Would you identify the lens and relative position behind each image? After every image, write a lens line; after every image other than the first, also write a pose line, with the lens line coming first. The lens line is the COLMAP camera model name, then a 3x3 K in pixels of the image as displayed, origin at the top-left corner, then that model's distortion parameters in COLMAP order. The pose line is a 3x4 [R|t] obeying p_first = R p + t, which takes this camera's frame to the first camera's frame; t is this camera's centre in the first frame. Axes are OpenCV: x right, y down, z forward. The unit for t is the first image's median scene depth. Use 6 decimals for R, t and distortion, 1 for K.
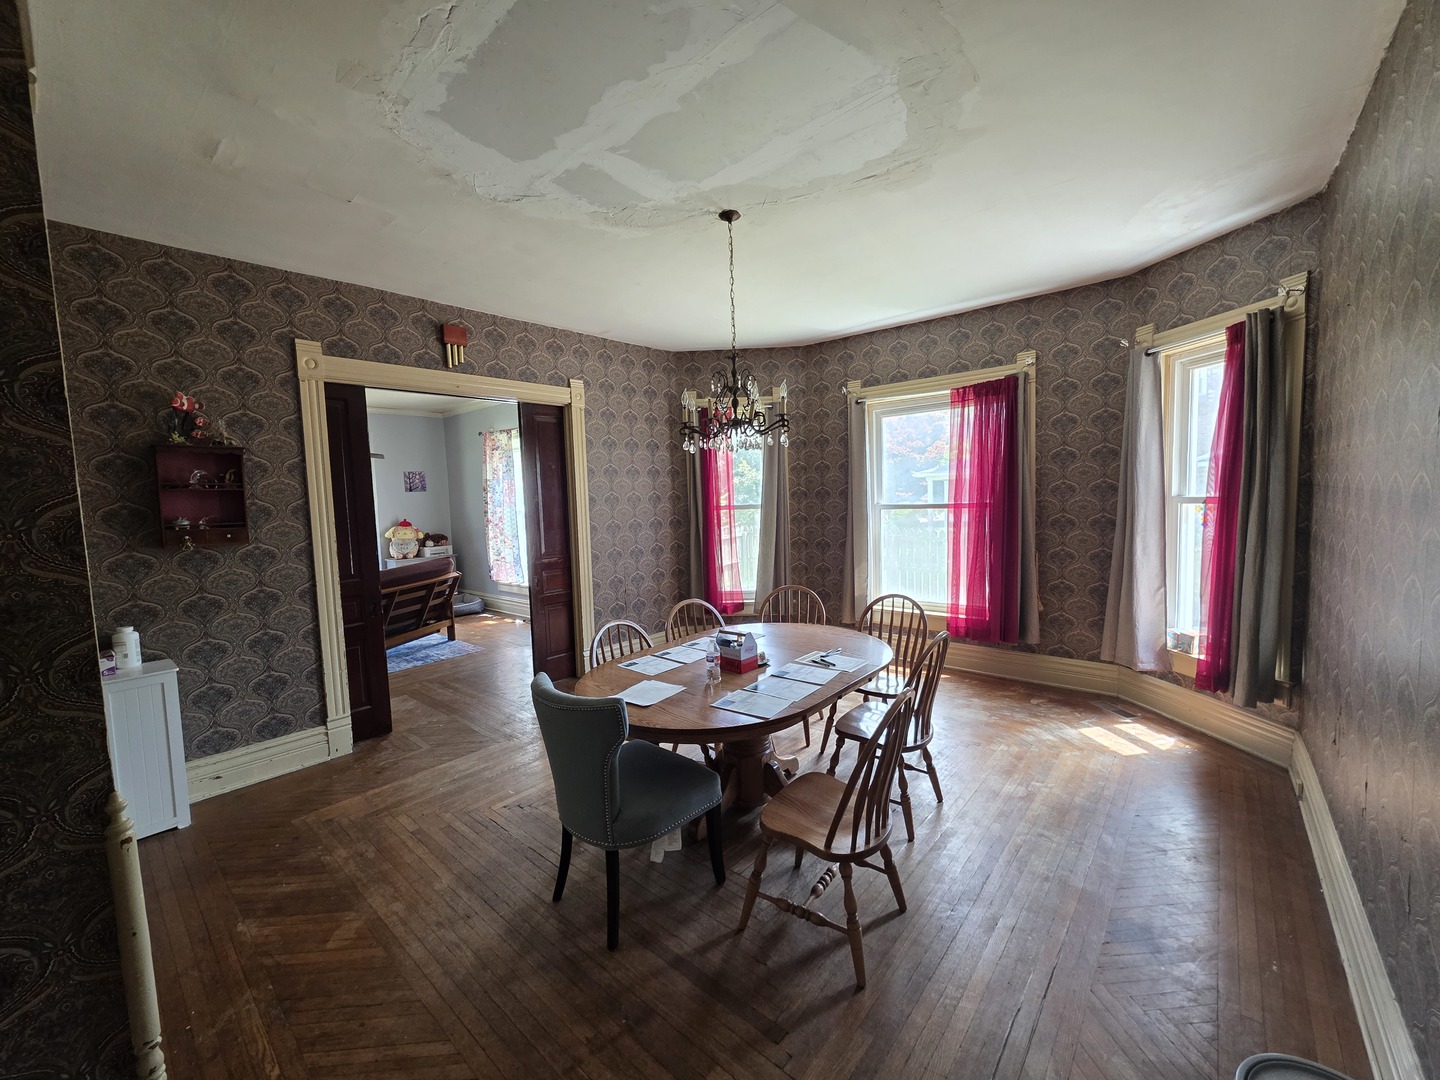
lens RADIAL K [[574.9, 0, 720.7], [0, 574.9, 538.5], [0, 0, 1]] dist [0.000804, 0.001050]
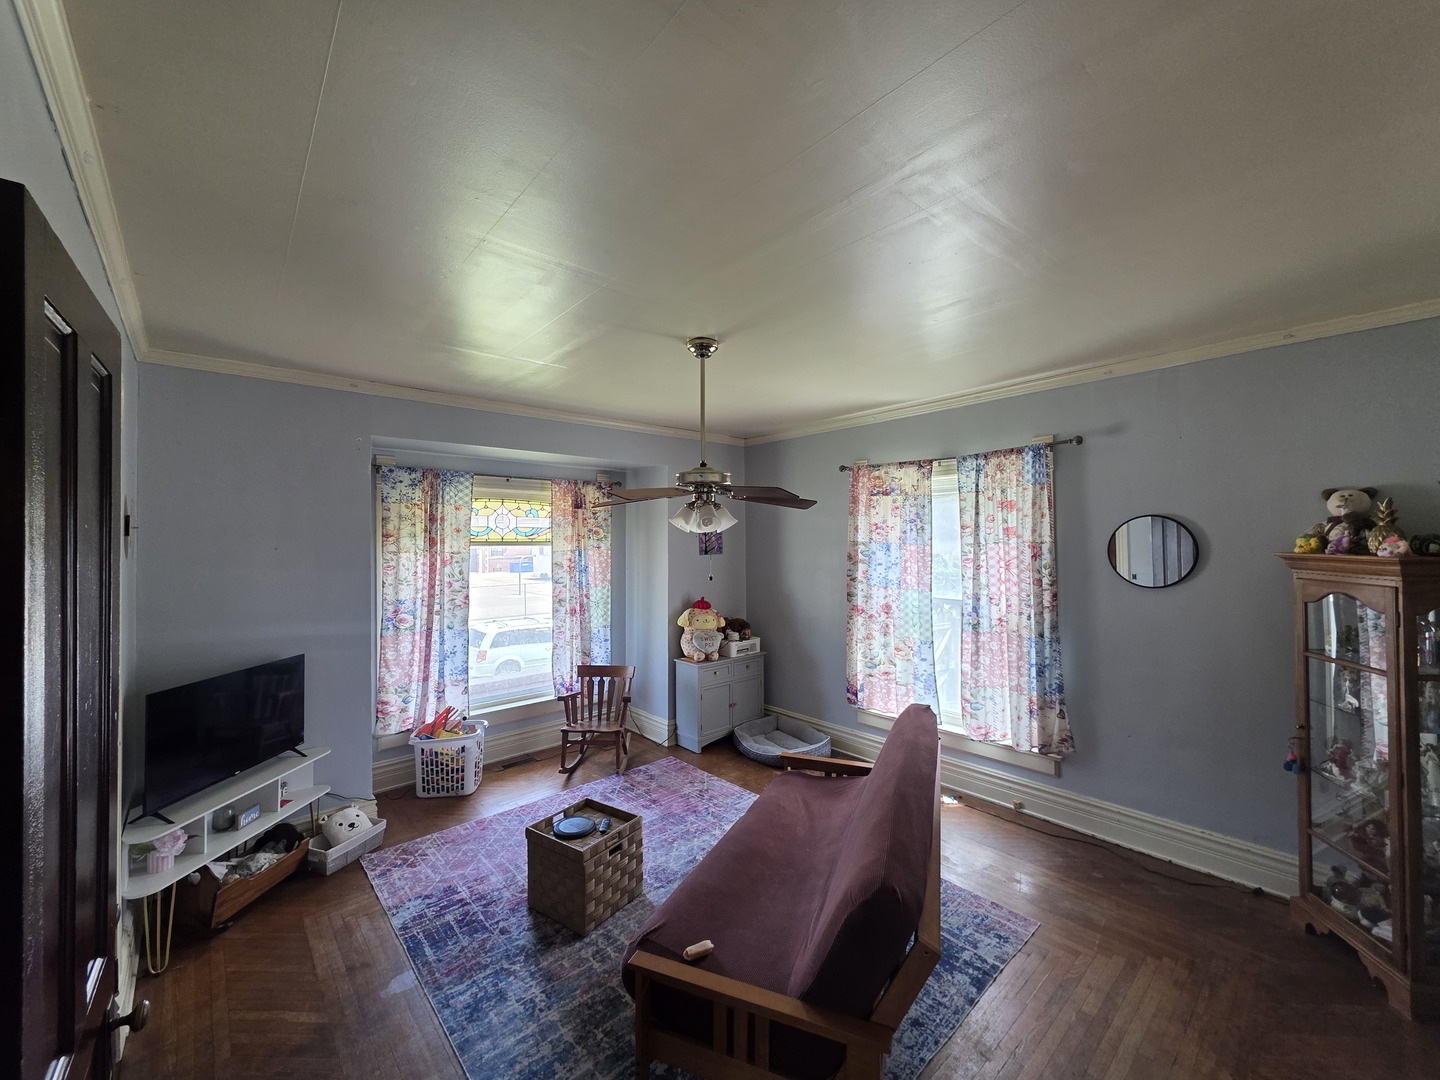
lens RADIAL K [[574.9, 0, 720.0], [0, 574.9, 538.5], [0, 0, 1]] dist [0.000804, 0.001050]
pose [[0.990660, 0.026832, -0.133692, -0.448796], [-0.037373, 0.996333, -0.076967, -0.050868], [0.131136, 0.081245, 0.988030, 0.355601]]
